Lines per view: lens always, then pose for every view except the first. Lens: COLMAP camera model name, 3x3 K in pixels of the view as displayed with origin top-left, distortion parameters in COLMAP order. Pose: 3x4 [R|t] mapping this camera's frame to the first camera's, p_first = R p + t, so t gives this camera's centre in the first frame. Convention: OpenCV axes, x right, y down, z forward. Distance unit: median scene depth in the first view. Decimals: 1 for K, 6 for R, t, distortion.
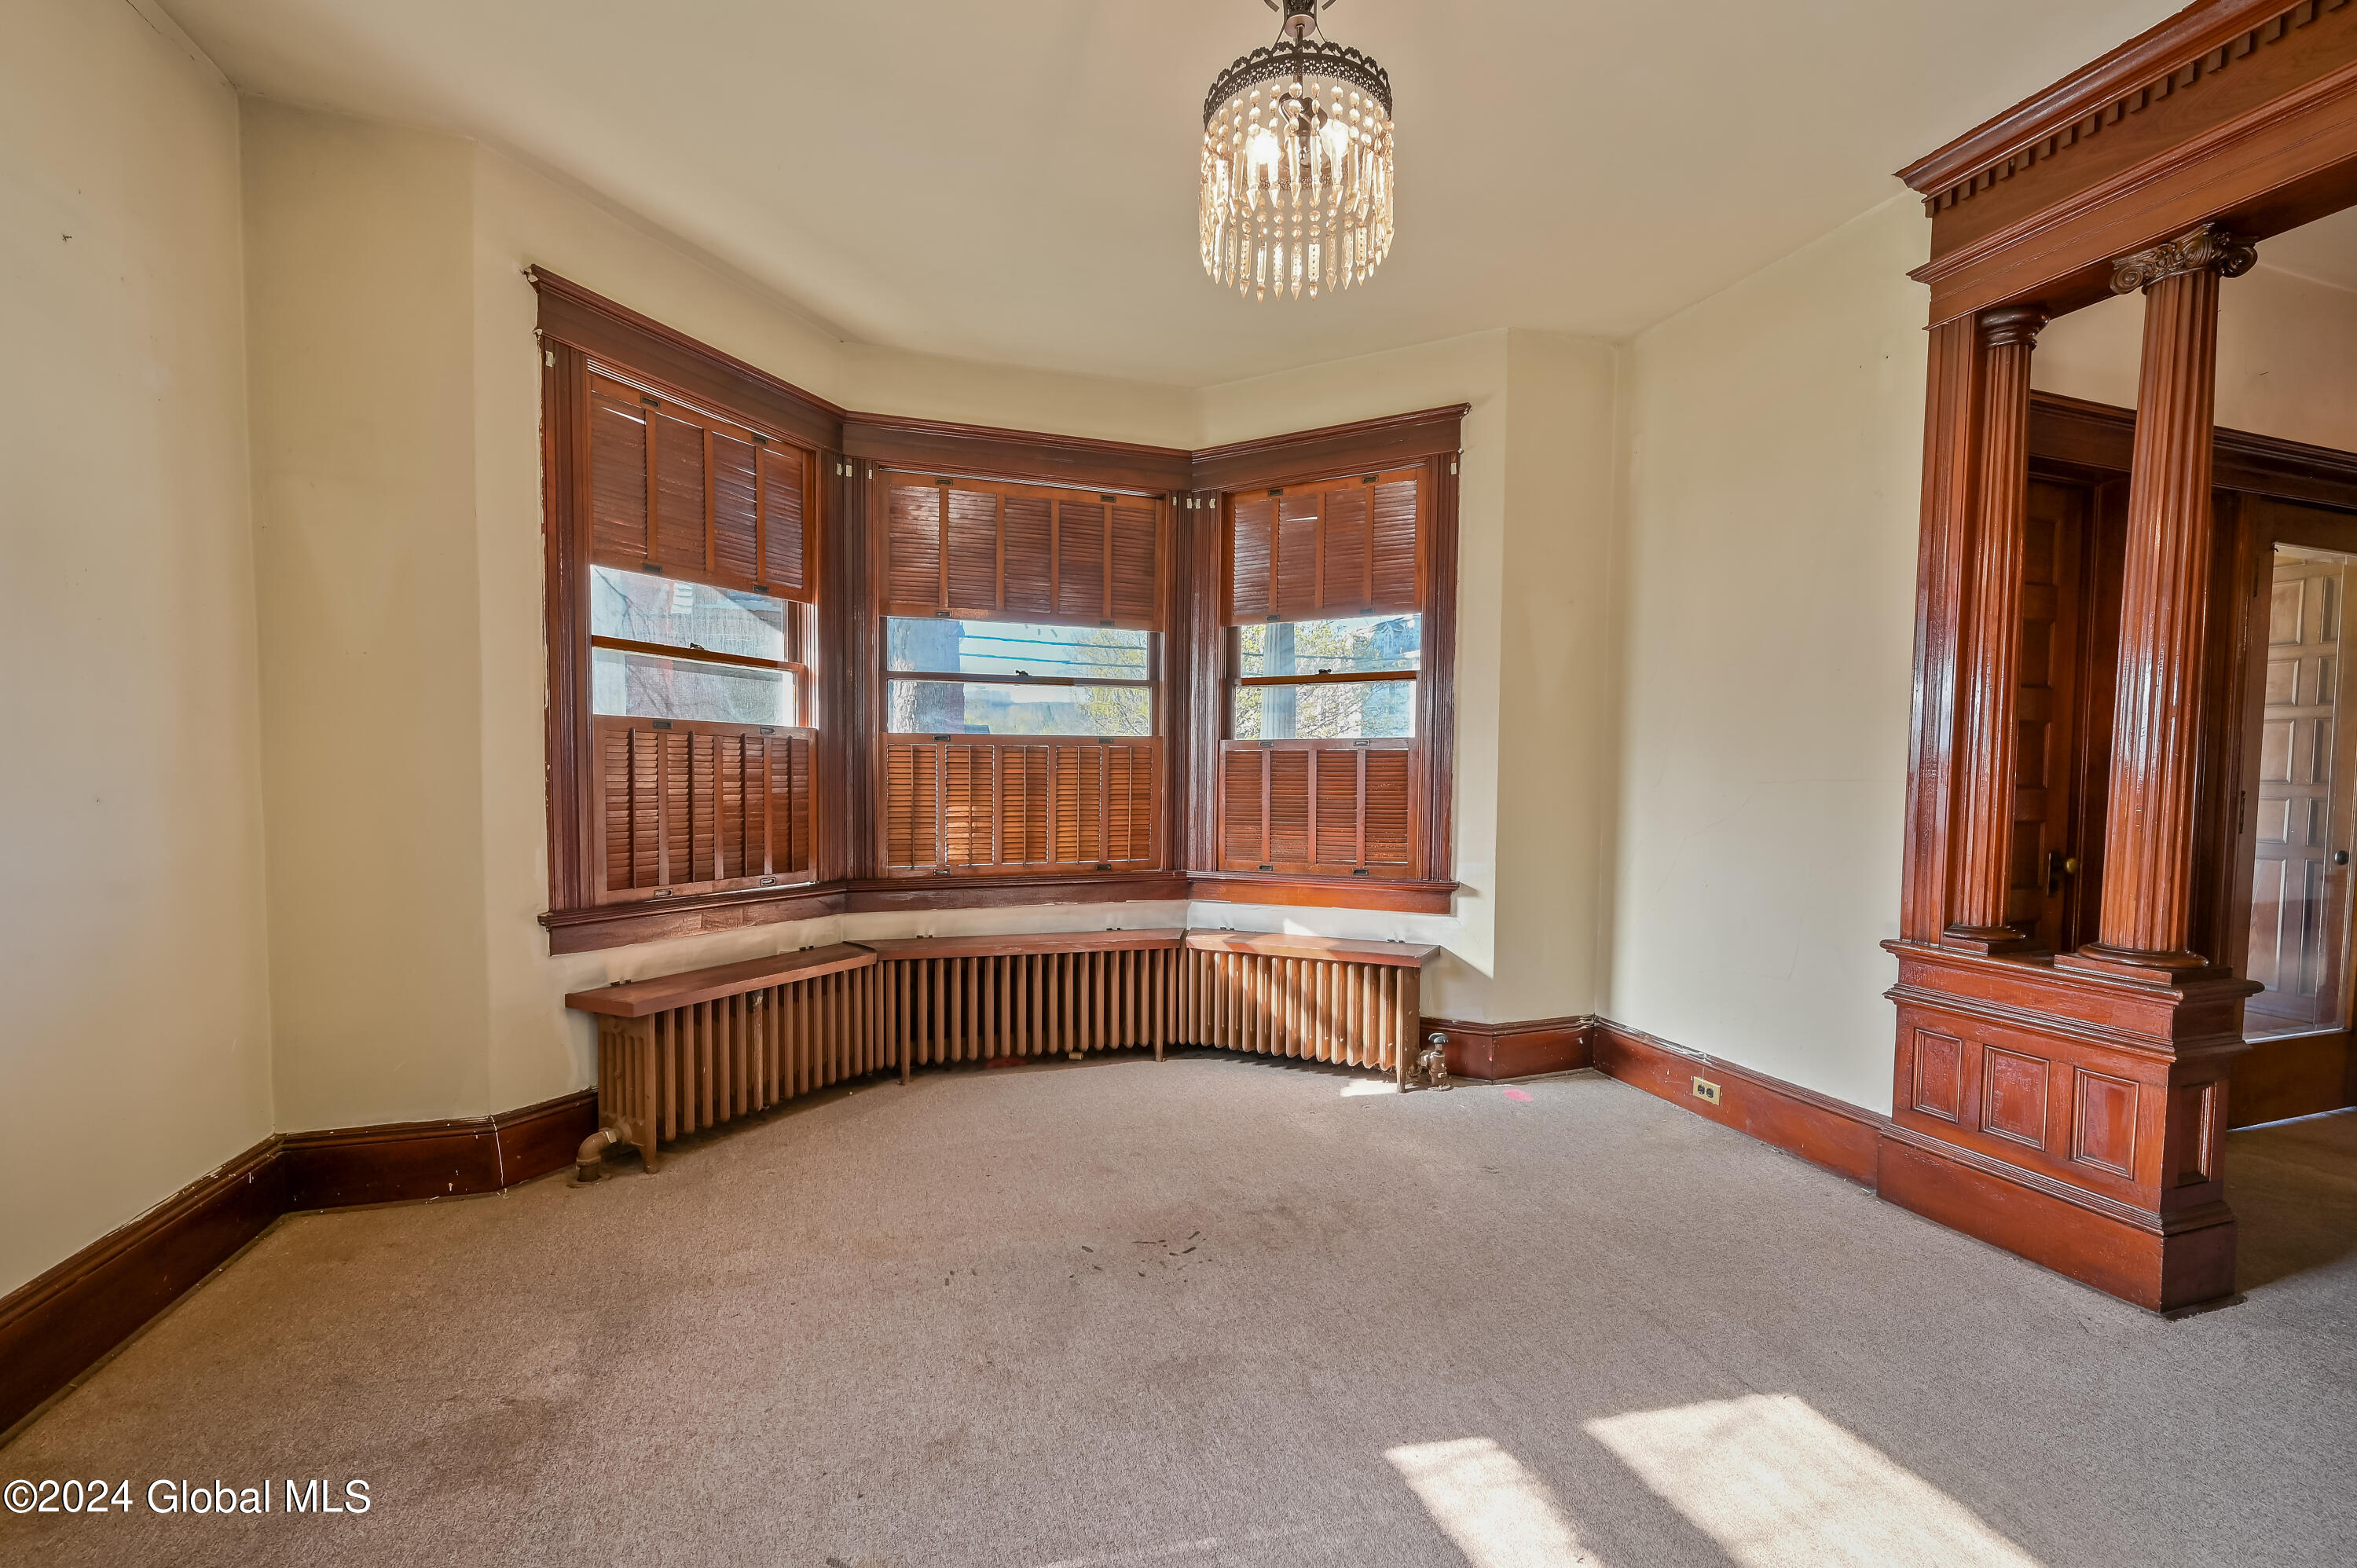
lens RADIAL K [[939.3, 0, 1173.8], [0, 939.3, 802.4], [0, 0, 1]] dist [0.000756, 0.000232]
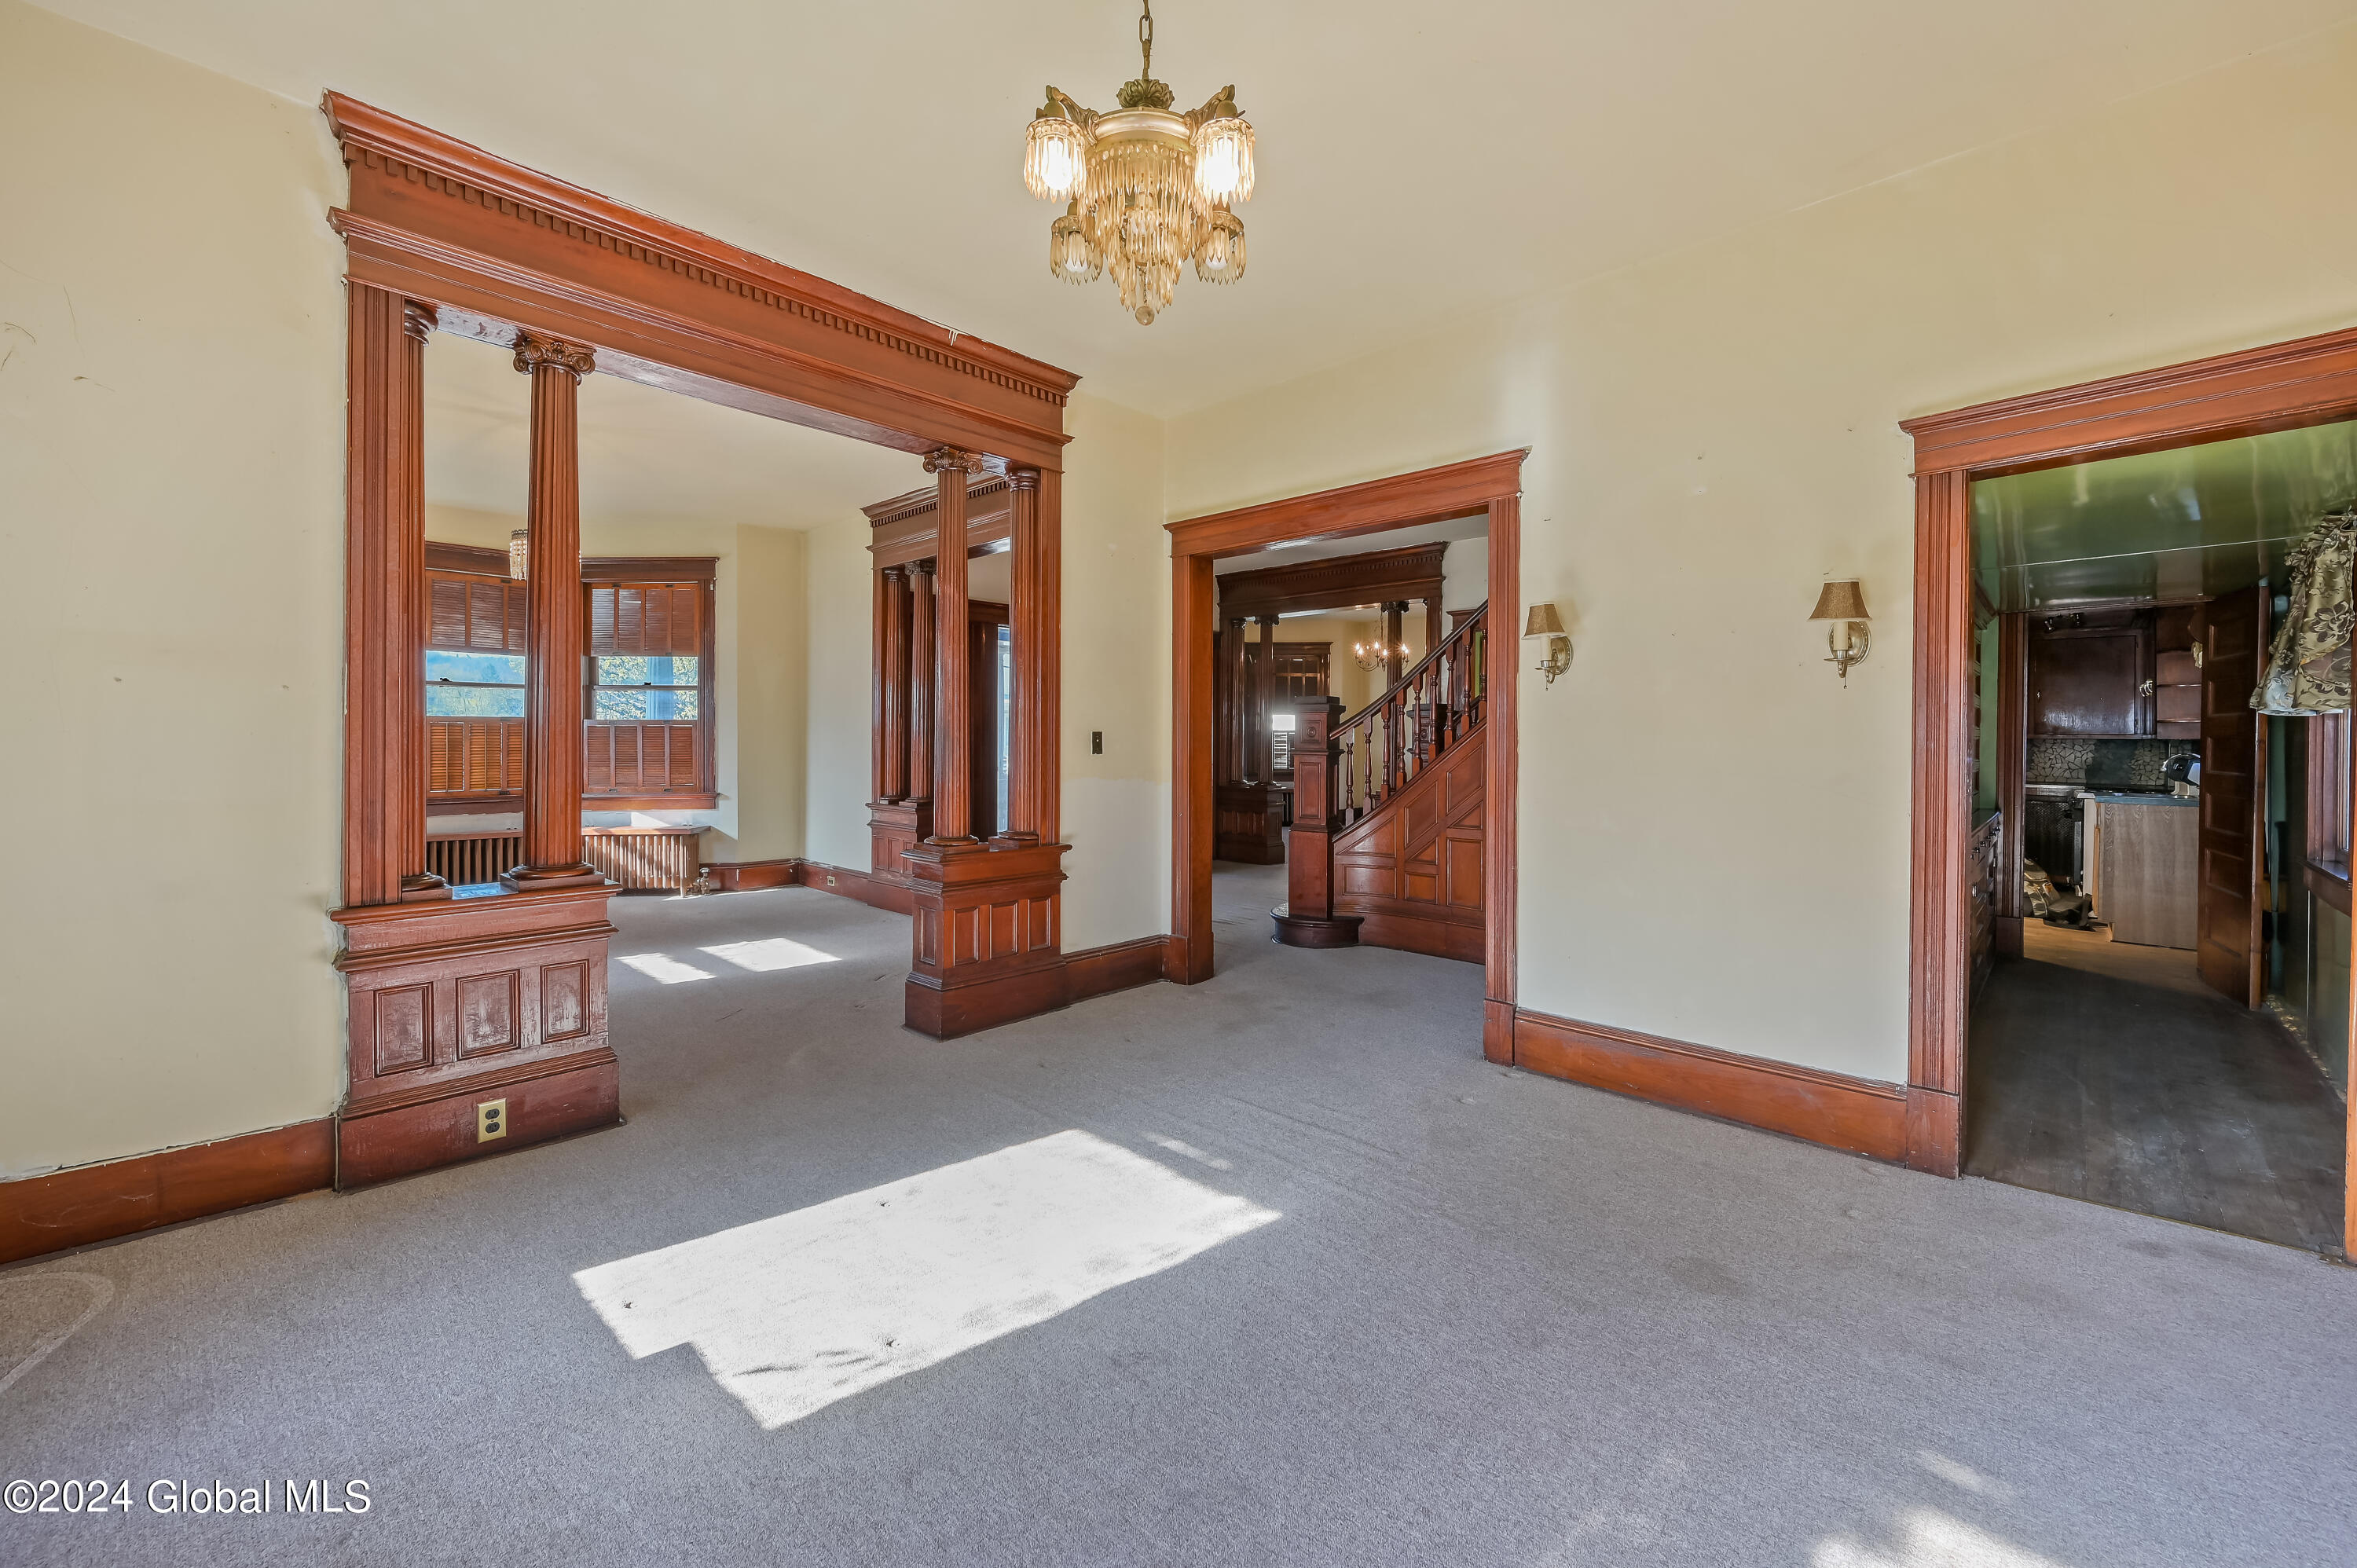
lens RADIAL K [[940.0, 0, 1174.8], [0, 940.0, 746.2], [0, 0, 1]] dist [-0.002070, -0.000242]
pose [[0.876229, -0.004977, 0.481869, 0.198048], [0.016767, 0.999656, -0.020164, 0.044659], [-0.481603, 0.025747, 0.876011, -1.254166]]
